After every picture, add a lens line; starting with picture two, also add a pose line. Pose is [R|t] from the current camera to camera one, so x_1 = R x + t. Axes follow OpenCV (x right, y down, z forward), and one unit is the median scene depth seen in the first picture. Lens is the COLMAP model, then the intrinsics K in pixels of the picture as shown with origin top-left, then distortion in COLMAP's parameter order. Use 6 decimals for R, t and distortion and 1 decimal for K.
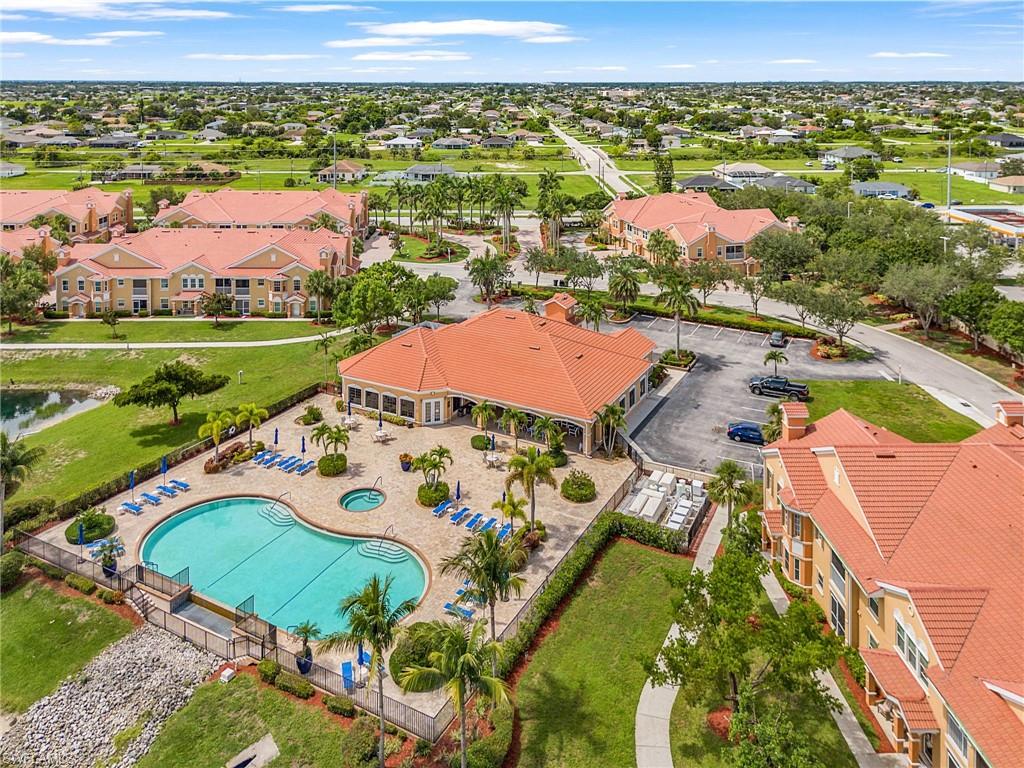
lens RADIAL K [[719.3, 0, 487.4], [0, 719.3, 383.7], [0, 0, 1]] dist [0.052236, -0.043409]
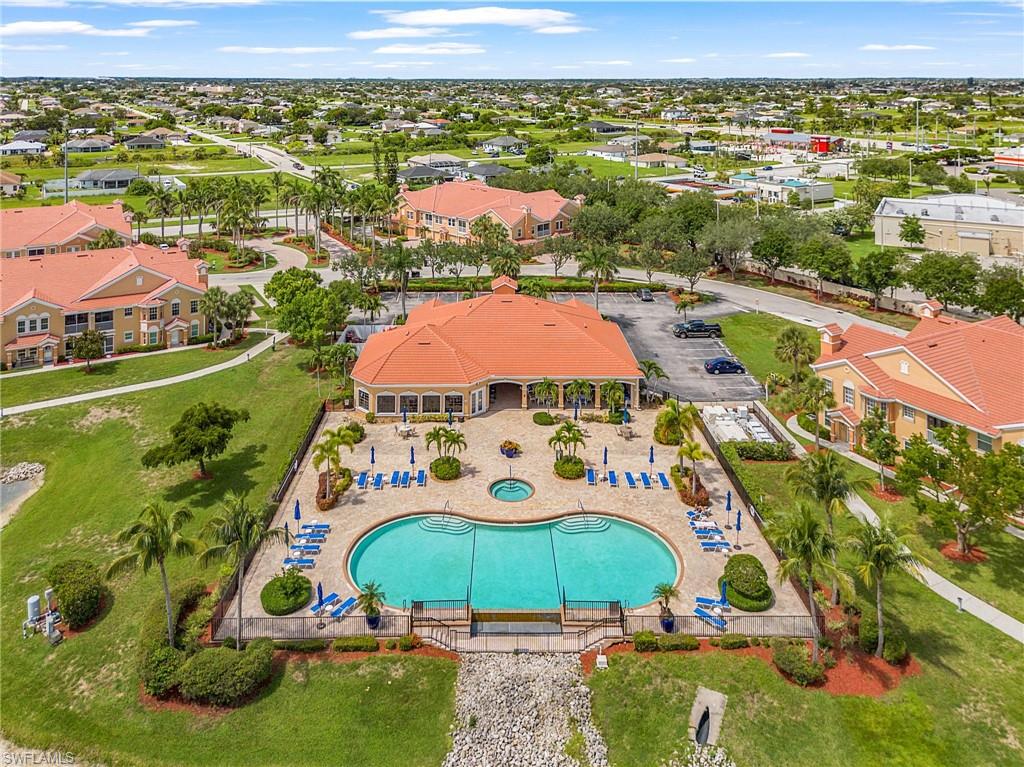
lens RADIAL K [[719.3, 0, 487.4], [0, 719.3, 383.2], [0, 0, 1]] dist [0.052236, -0.043409]
pose [[0.879060, -0.186447, 0.438738, -0.332372], [0.184530, 0.981681, 0.047452, -0.021268], [-0.439548, 0.039247, 0.897361, 0.056601]]
